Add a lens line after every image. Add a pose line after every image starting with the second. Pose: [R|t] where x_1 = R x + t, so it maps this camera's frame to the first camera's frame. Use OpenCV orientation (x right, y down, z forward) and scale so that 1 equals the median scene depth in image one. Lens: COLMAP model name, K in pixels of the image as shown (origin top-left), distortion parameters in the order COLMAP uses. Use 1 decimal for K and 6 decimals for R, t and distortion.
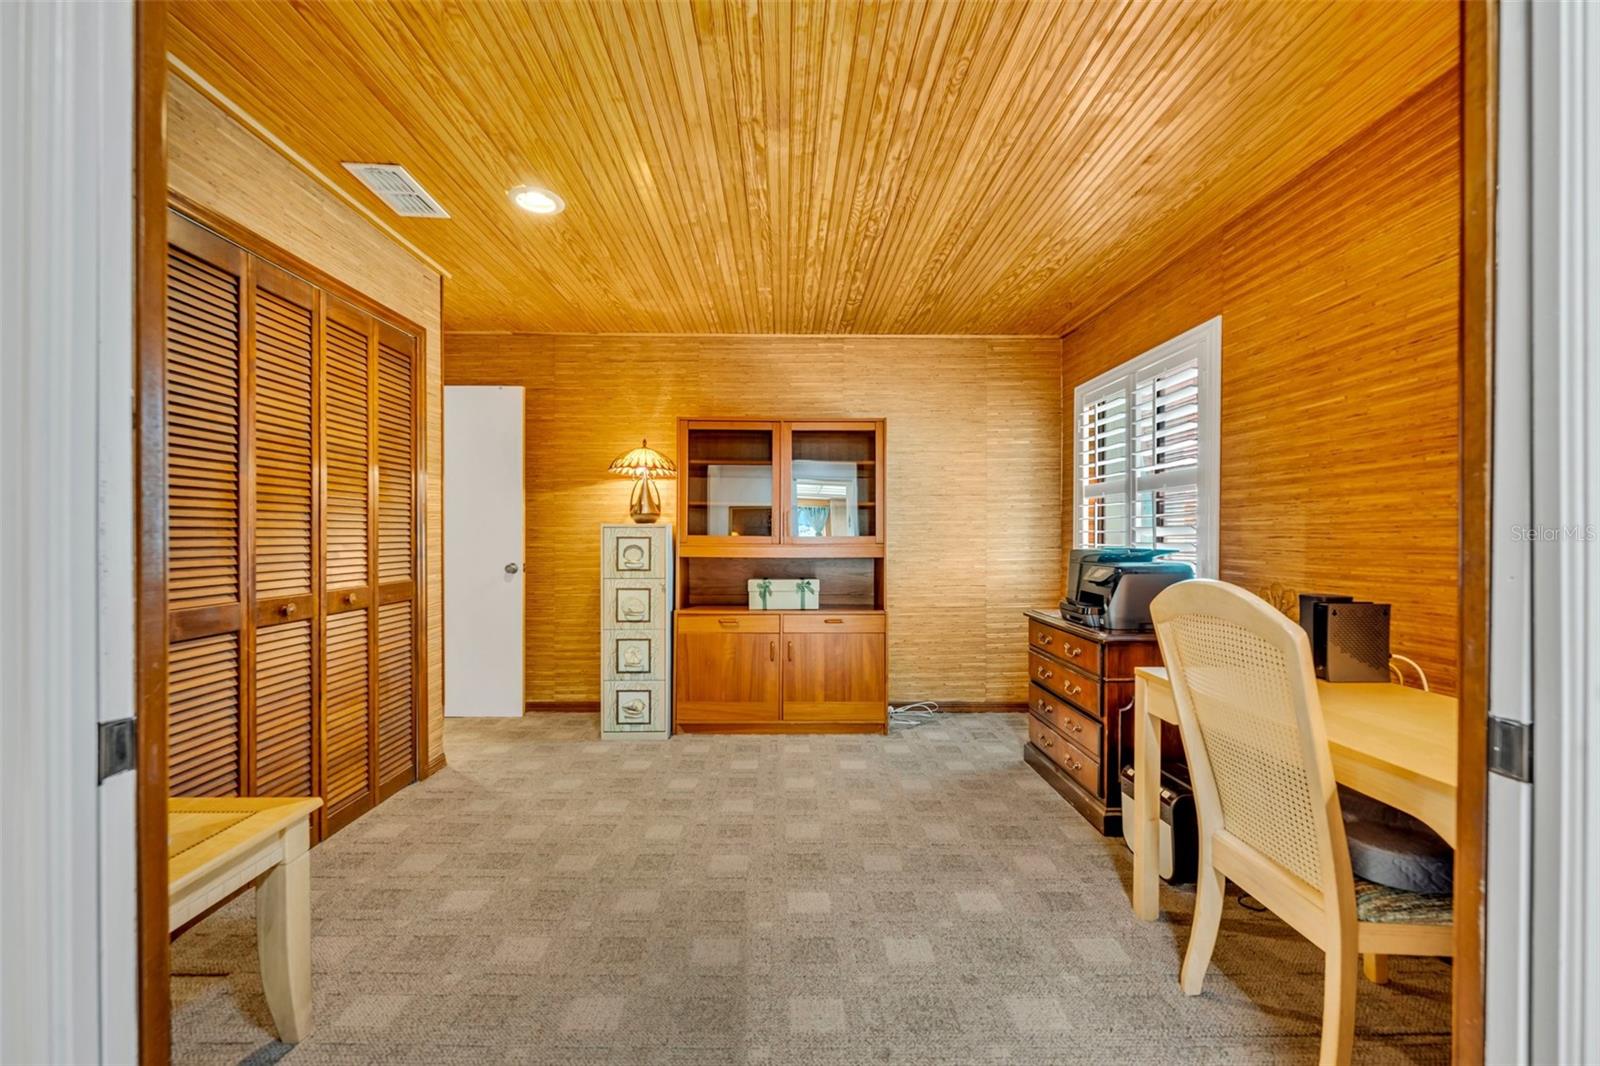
lens RADIAL K [[678.6, 0, 754.3], [0, 678.6, 535.8], [0, 0, 1]] dist [0.000841, 0.000459]
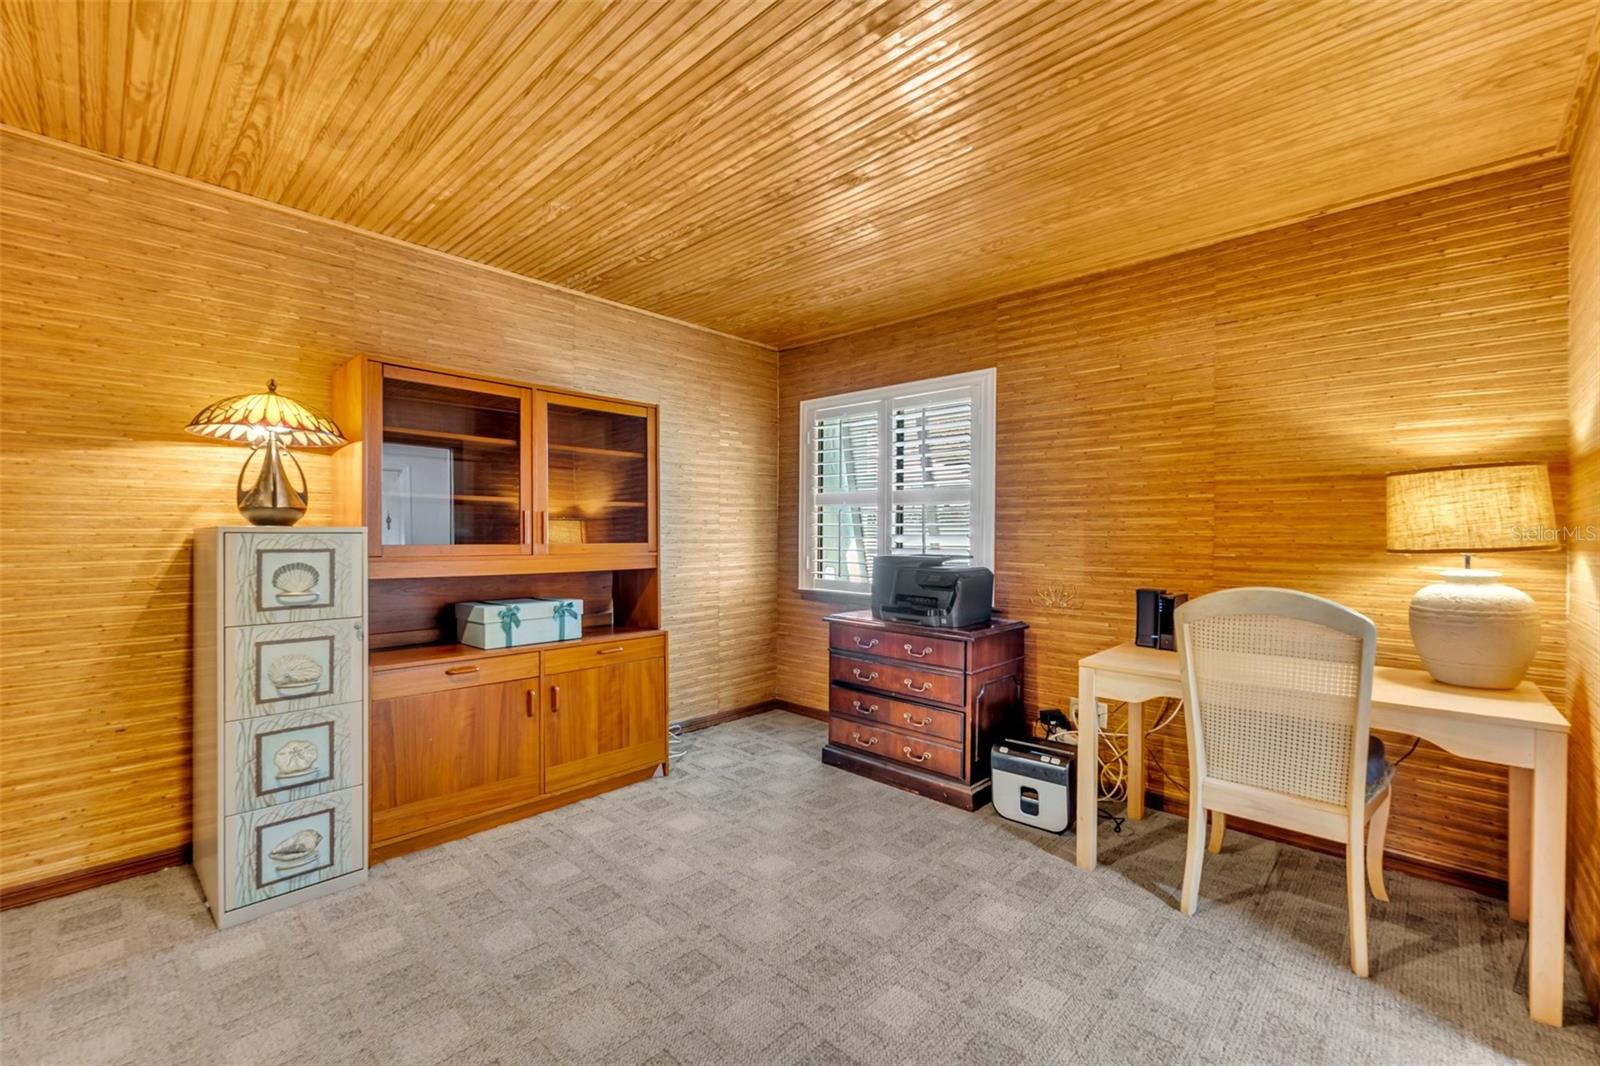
lens RADIAL K [[676.0, 0, 801.2], [0, 676.0, 528.7], [0, 0, 1]] dist [-0.000049, 0.000061]
pose [[0.656261, 0.003620, 0.754525, -0.343942], [-0.002496, 0.999993, -0.002626, -0.016363], [-0.754529, -0.000160, 0.656266, 0.317254]]
